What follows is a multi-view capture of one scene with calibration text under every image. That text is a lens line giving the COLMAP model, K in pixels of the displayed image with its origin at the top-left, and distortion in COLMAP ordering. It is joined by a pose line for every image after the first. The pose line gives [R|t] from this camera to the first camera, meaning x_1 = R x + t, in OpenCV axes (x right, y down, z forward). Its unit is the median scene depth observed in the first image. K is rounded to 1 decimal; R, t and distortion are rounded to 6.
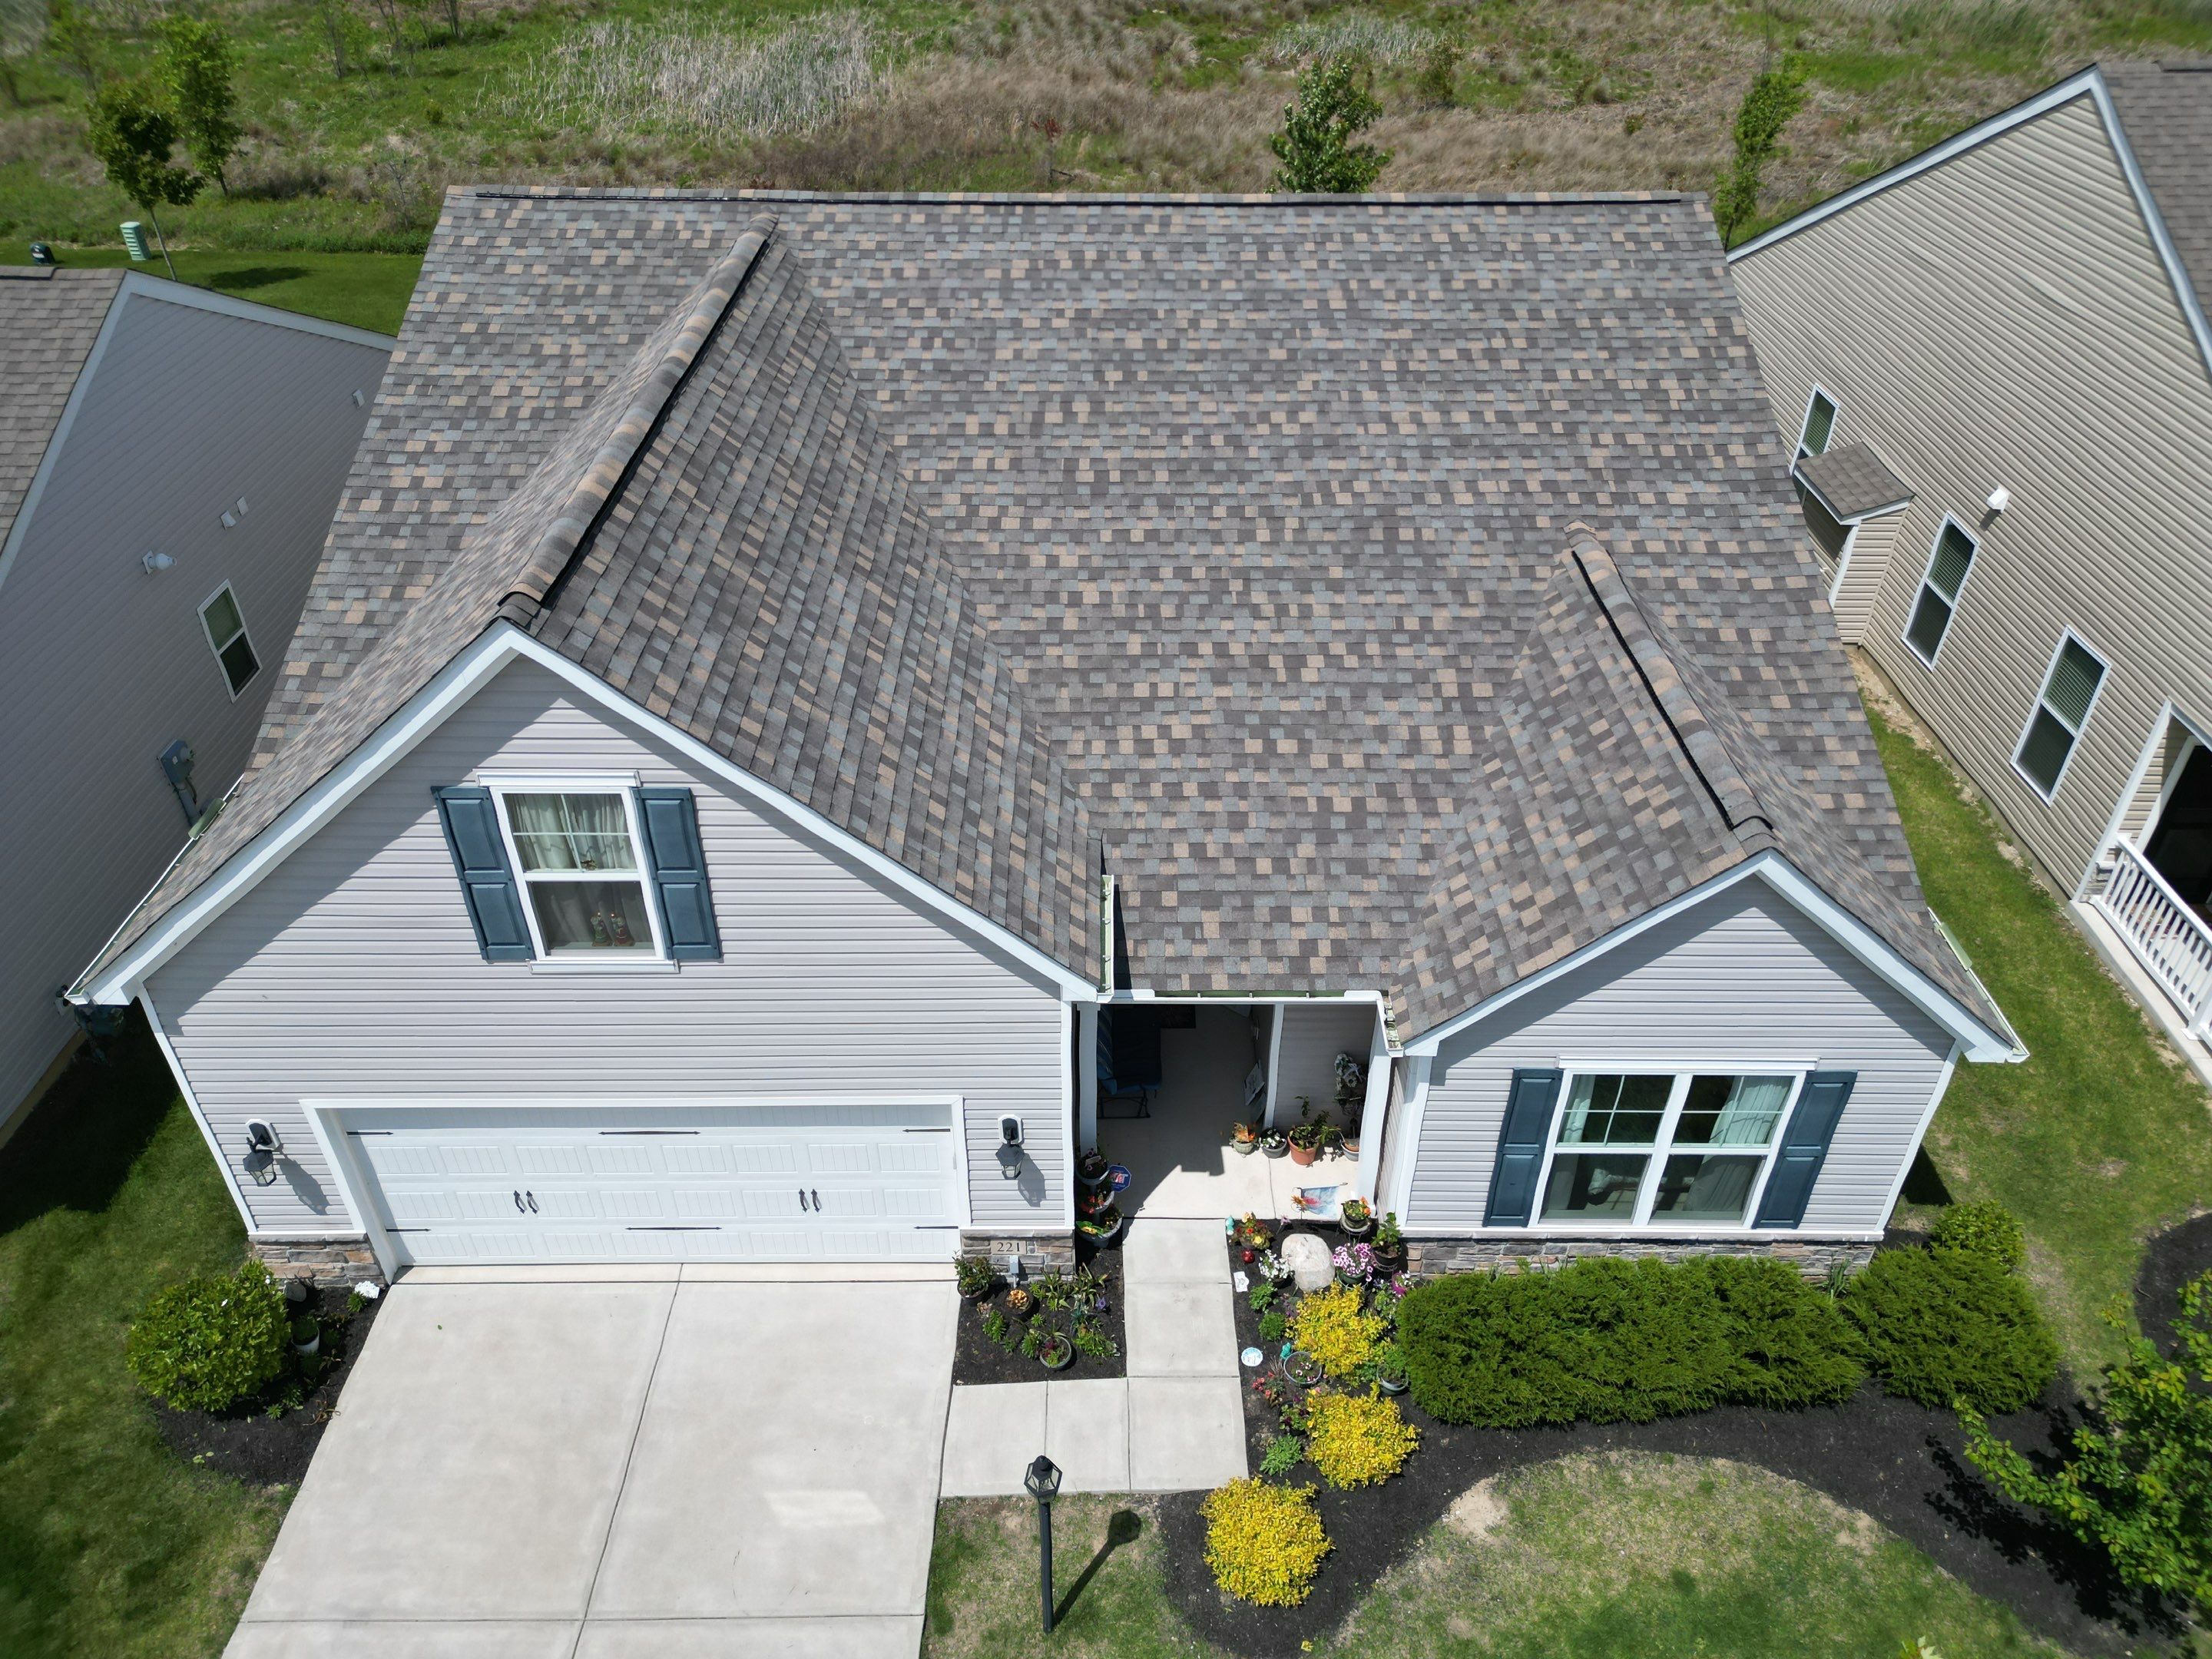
lens RADIAL K [[1544.9, 0, 1112.7], [0, 1544.9, 829.1], [0, 0, 1]] dist [0.094043, -0.087148]
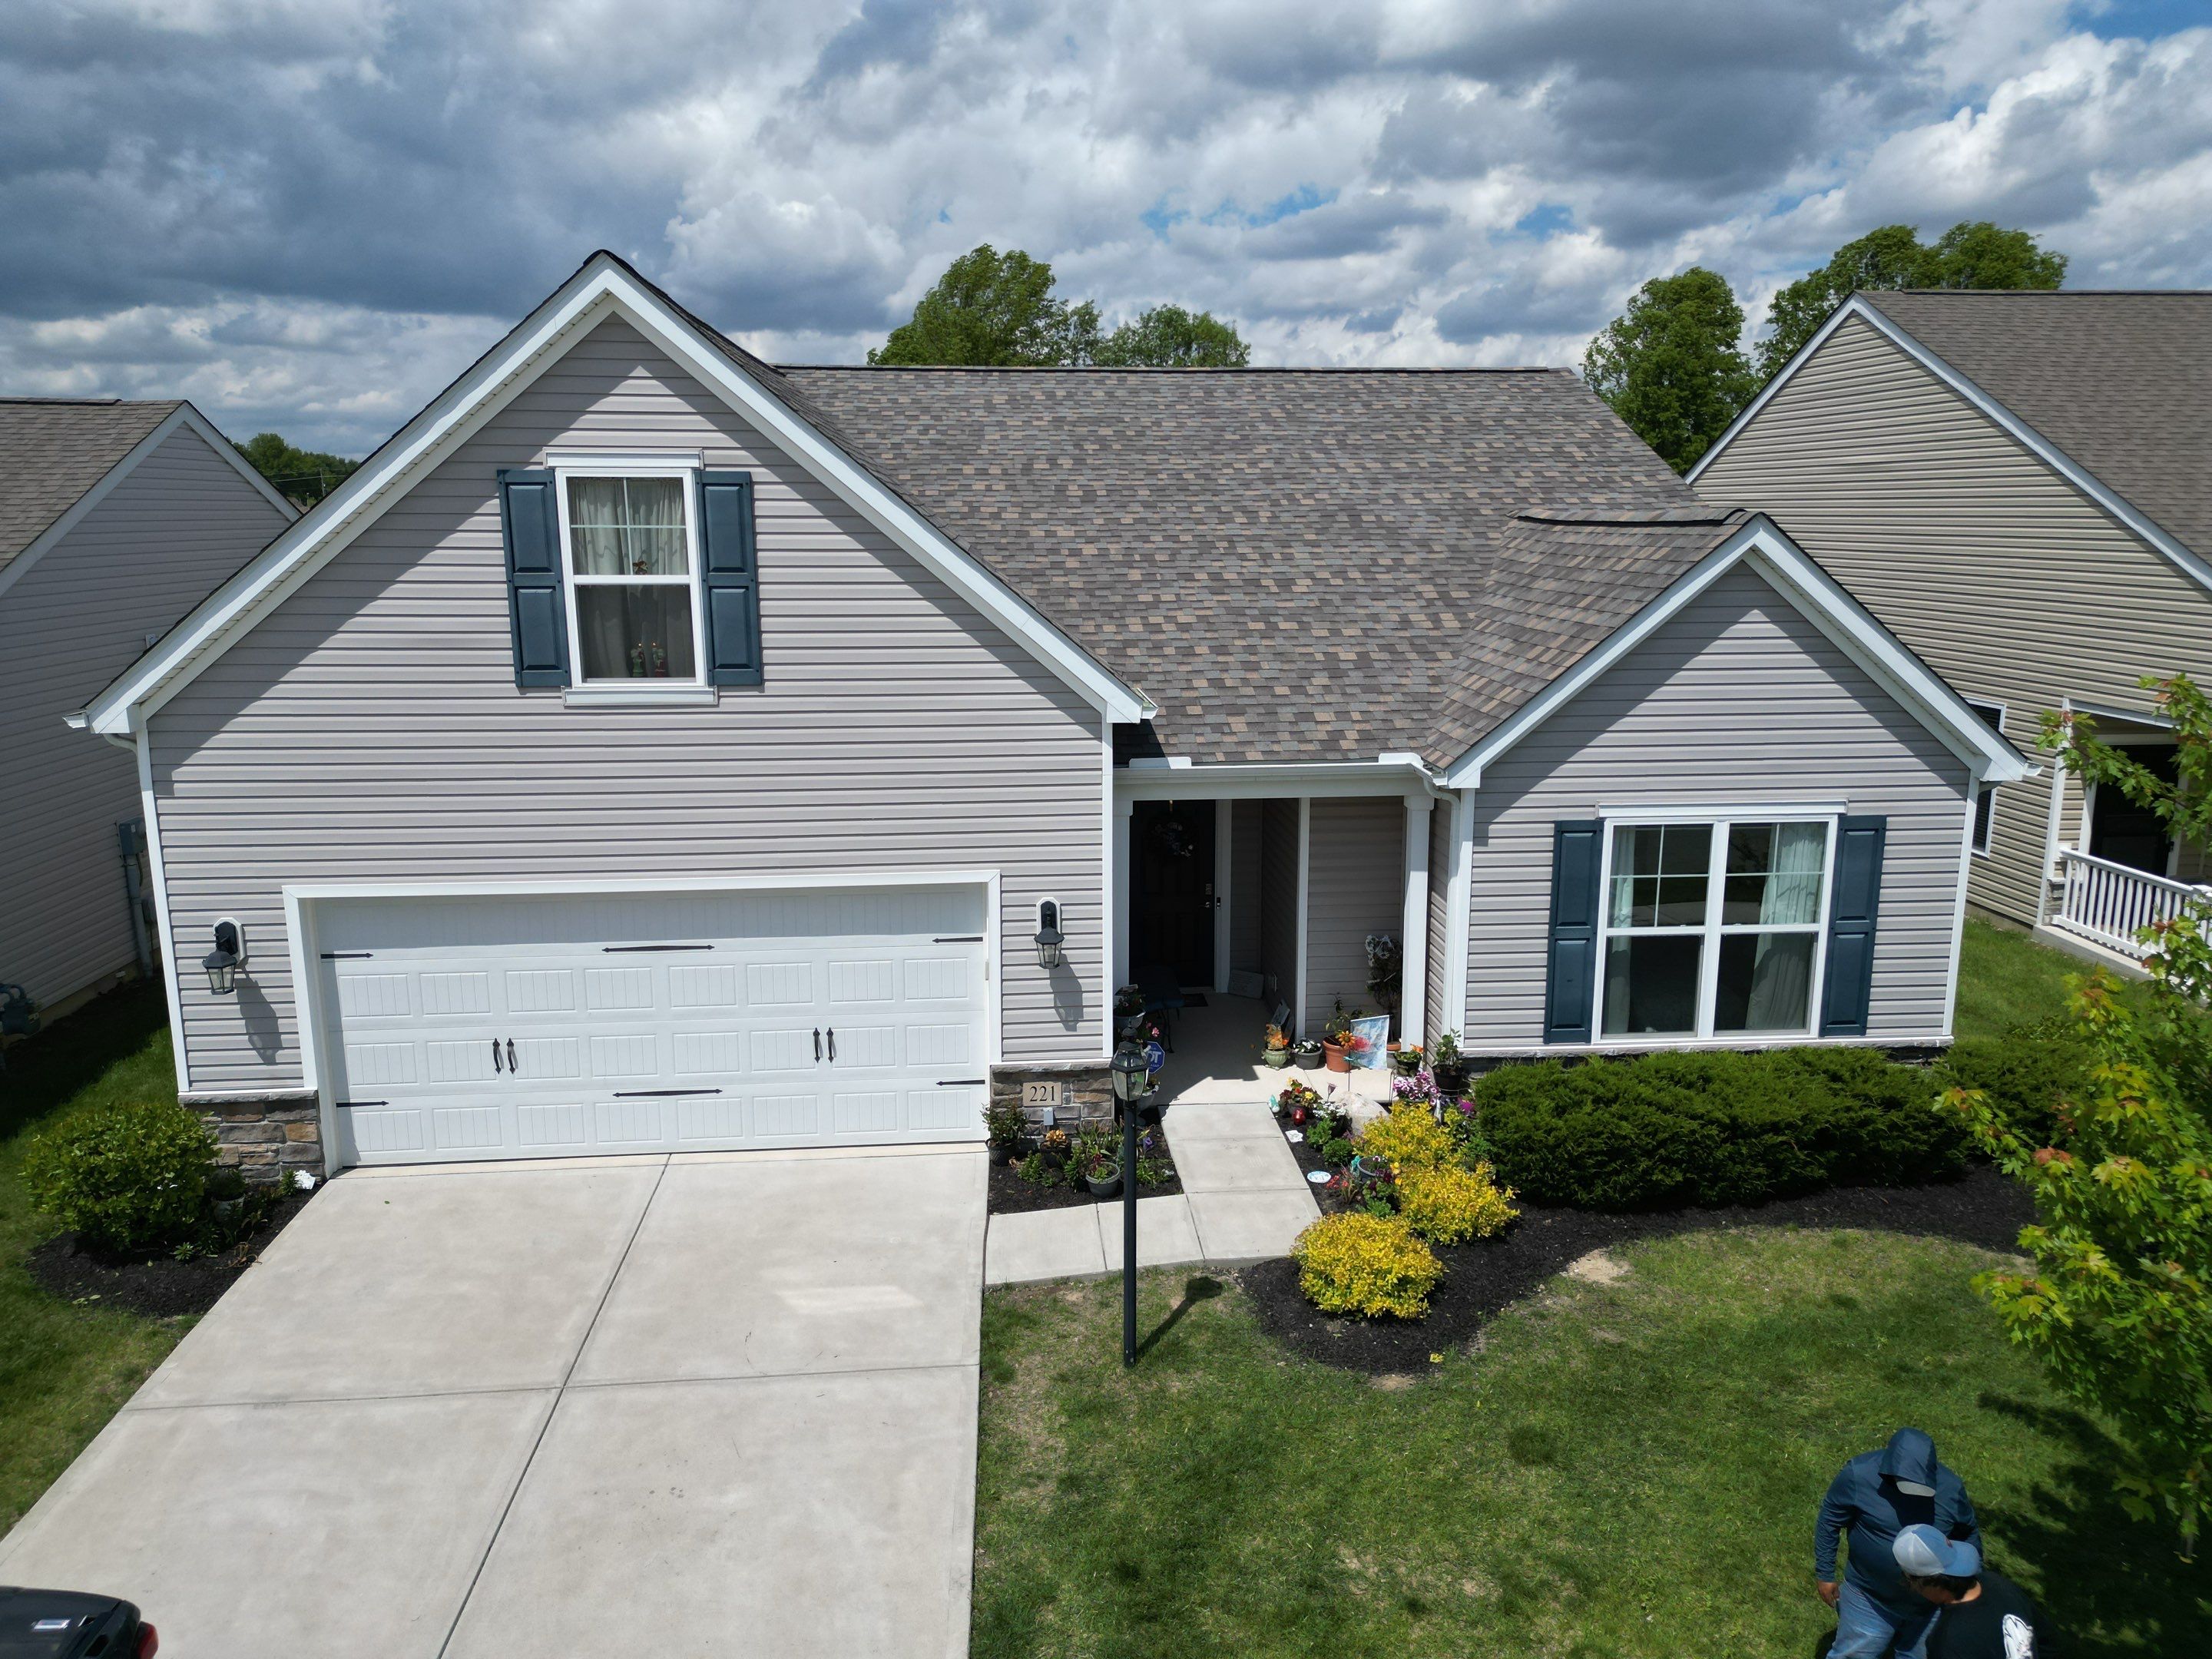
lens RADIAL K [[1544.9, 0, 1112.7], [0, 1544.9, 829.1], [0, 0, 1]] dist [0.094043, -0.087148]
pose [[0.996641, -0.022159, 0.078836, -0.098870], [0.052687, 0.910496, -0.410147, 0.532017], [-0.062691, 0.412923, 0.908606, 0.112140]]
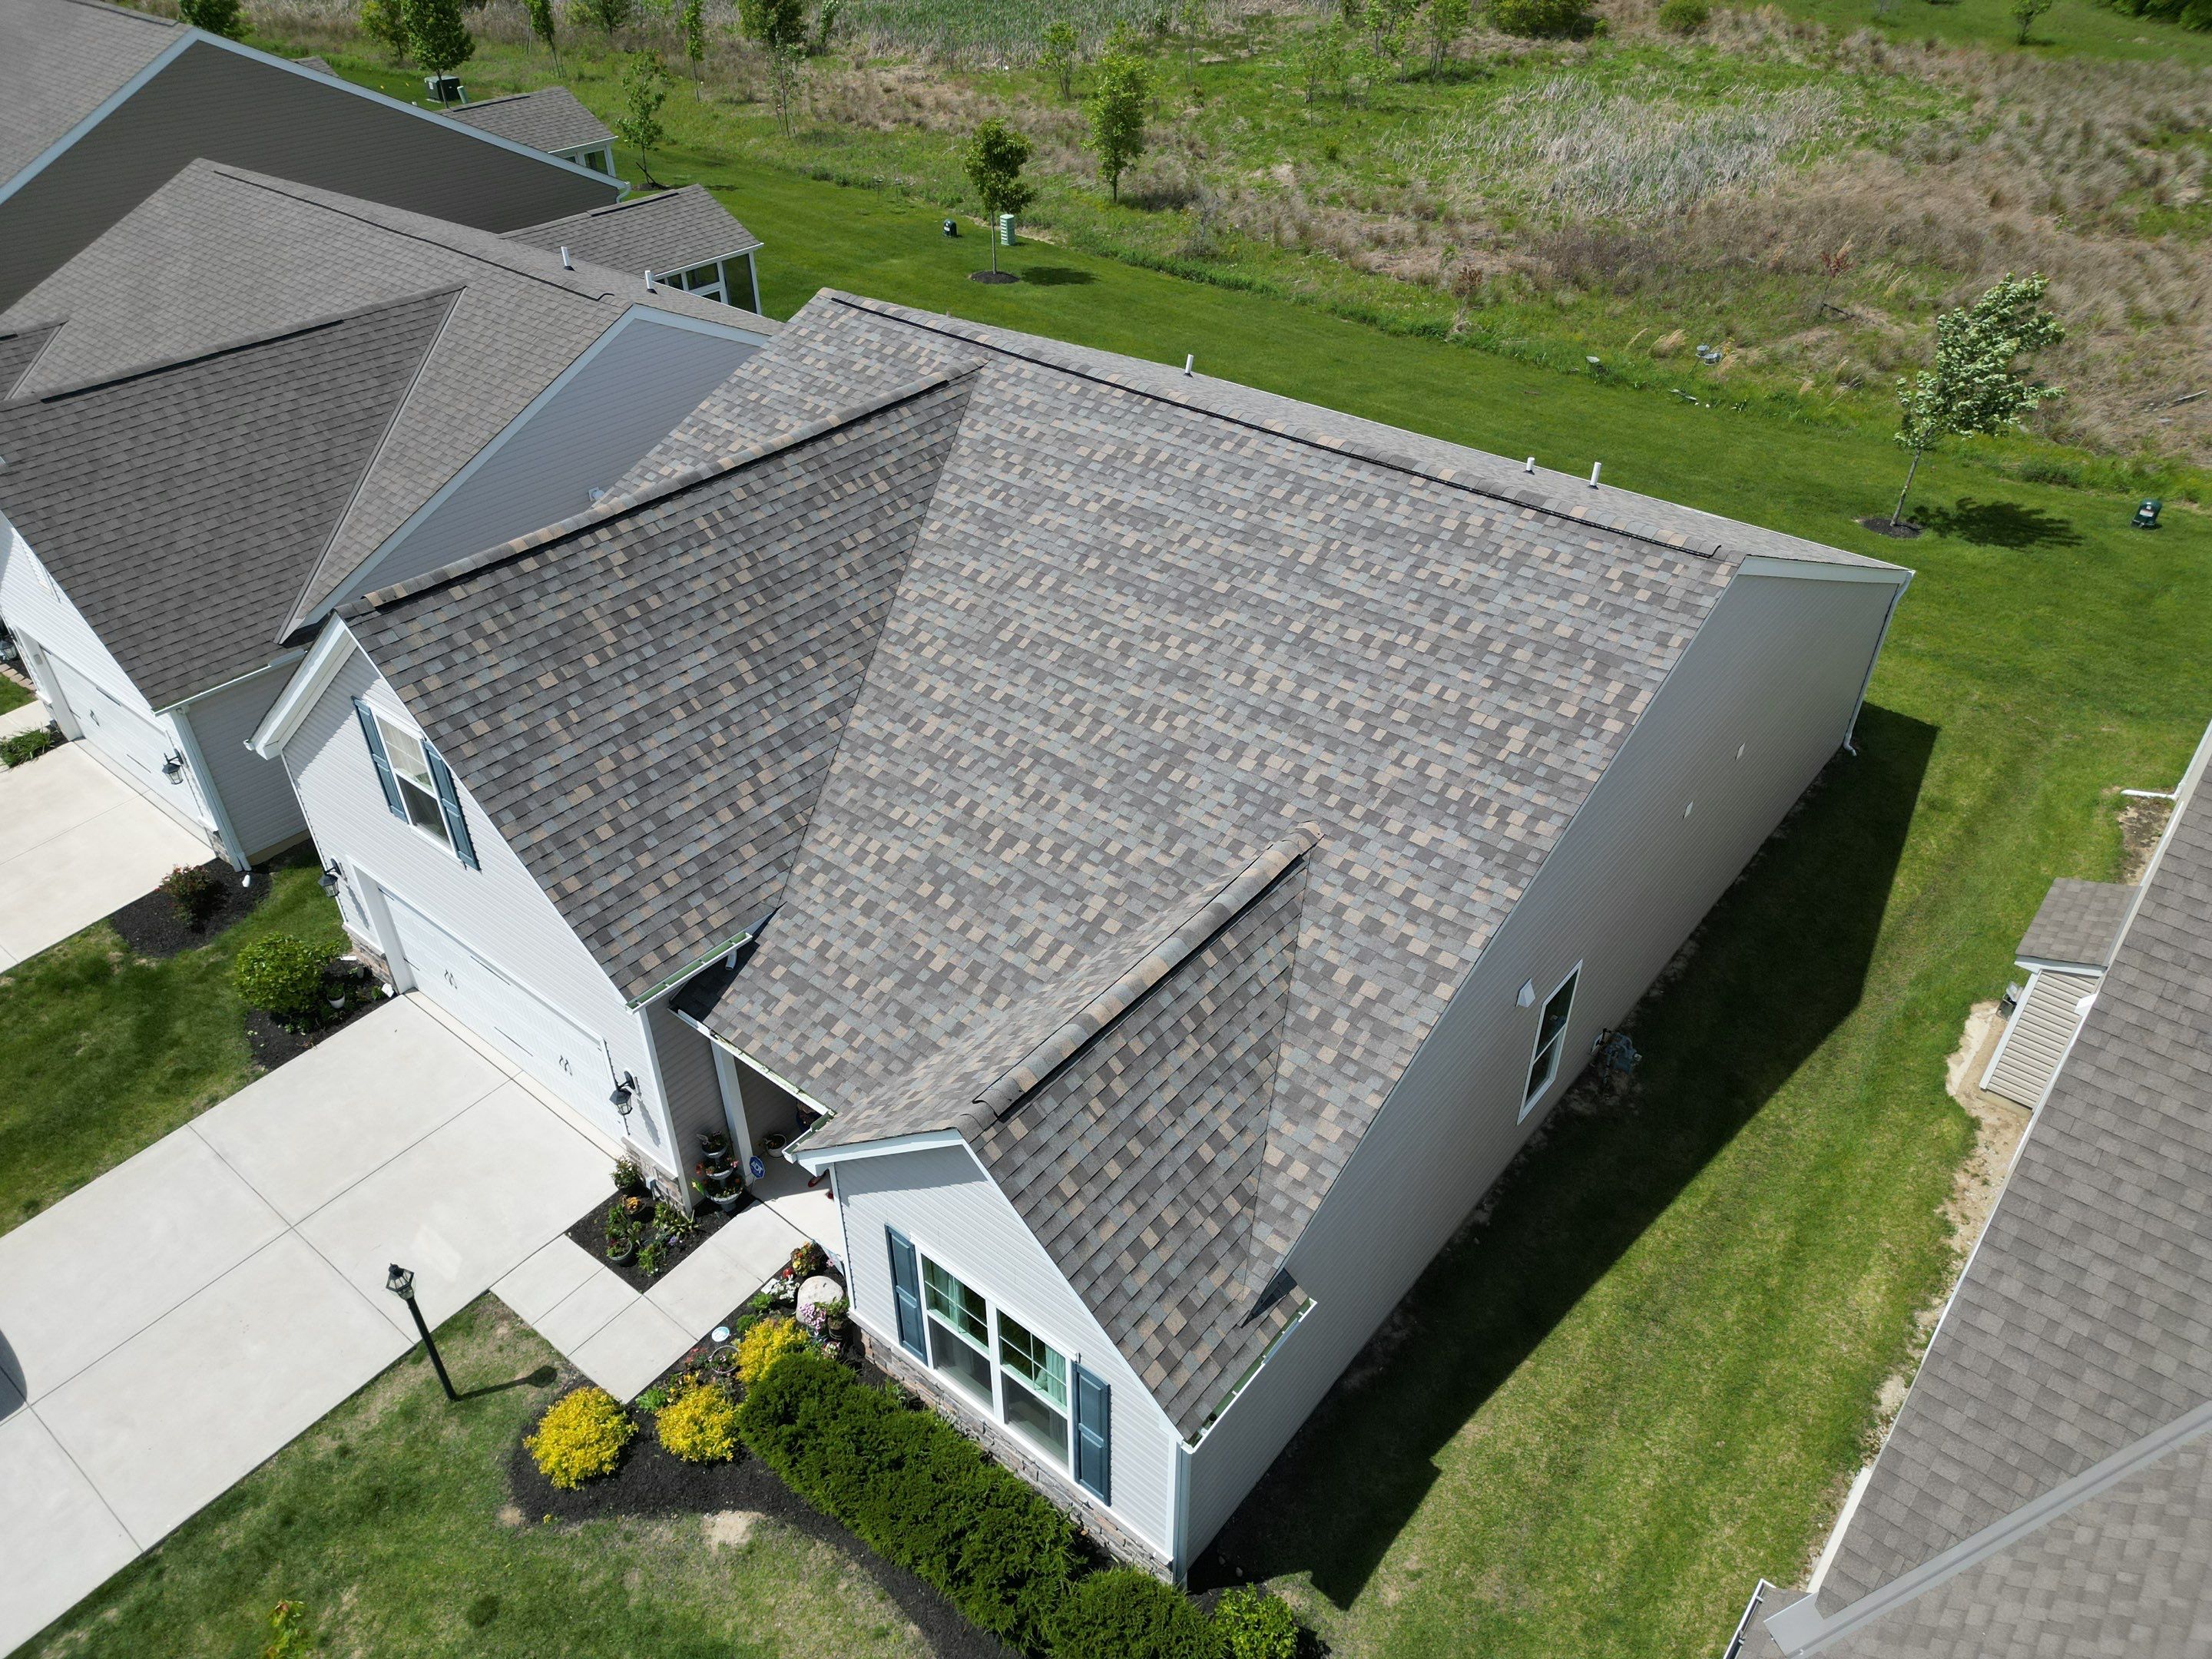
lens RADIAL K [[1544.9, 0, 1112.7], [0, 1544.9, 829.1], [0, 0, 1]] dist [0.094043, -0.087148]
pose [[0.773258, 0.373880, -0.512139, 0.852450], [-0.369981, 0.921963, 0.114447, -0.306989], [0.514962, 0.100984, 0.851244, 0.051083]]
